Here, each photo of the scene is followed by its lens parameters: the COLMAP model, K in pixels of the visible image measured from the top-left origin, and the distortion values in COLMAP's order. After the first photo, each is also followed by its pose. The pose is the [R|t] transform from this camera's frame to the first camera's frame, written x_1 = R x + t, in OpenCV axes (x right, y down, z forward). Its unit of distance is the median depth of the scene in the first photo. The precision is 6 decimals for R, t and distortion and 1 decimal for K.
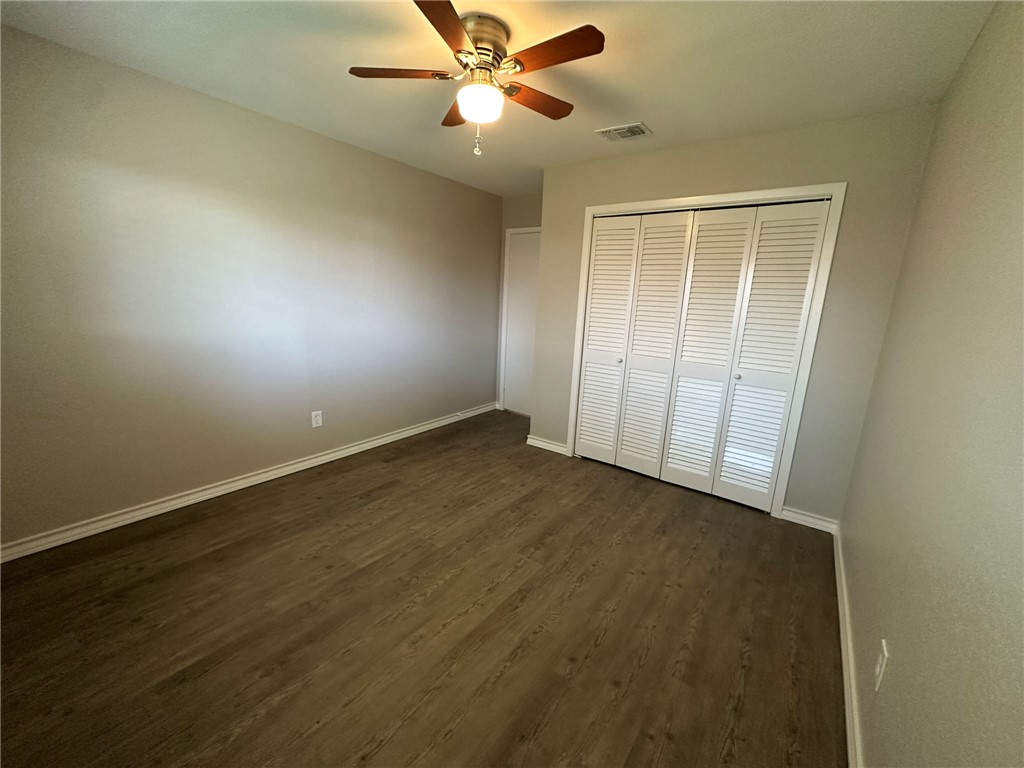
lens RADIAL K [[408.7, 0, 520.9], [0, 408.7, 387.9], [0, 0, 1]] dist [-0.003085, -0.000283]
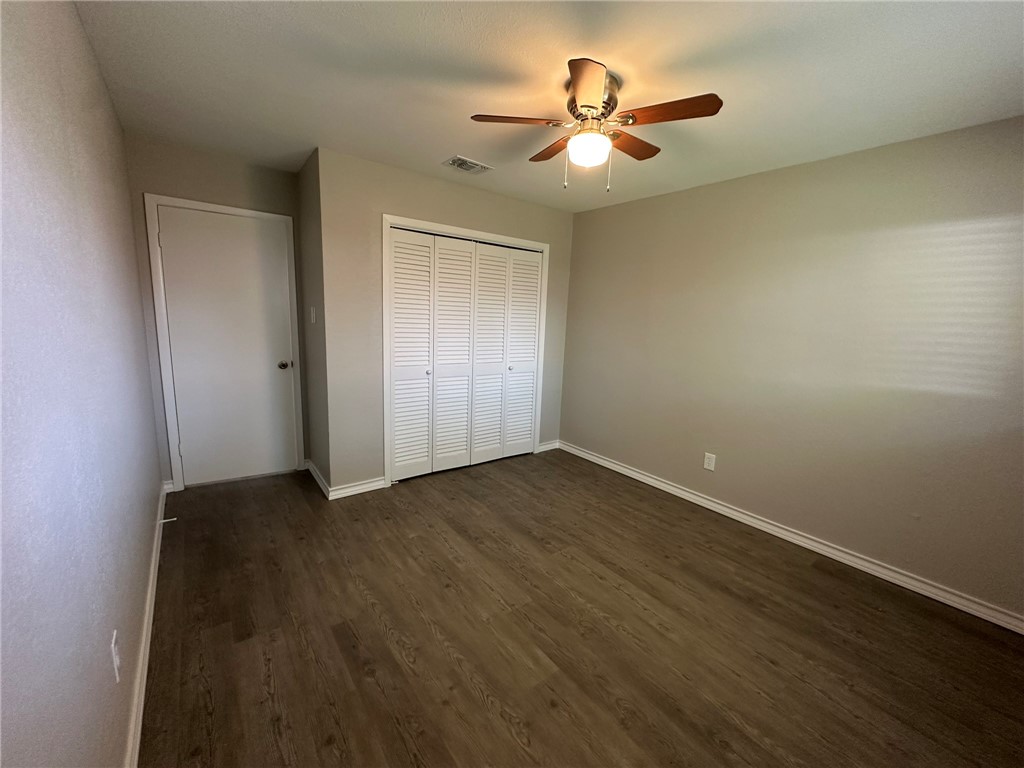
lens RADIAL K [[408.7, 0, 510.0], [0, 408.7, 382.3], [0, 0, 1]] dist [-0.003085, -0.000283]
pose [[0.284009, -0.188747, 0.940060, -0.943857], [0.182167, 0.973197, 0.140364, -0.208440], [-0.941358, 0.131383, 0.310780, 0.683226]]
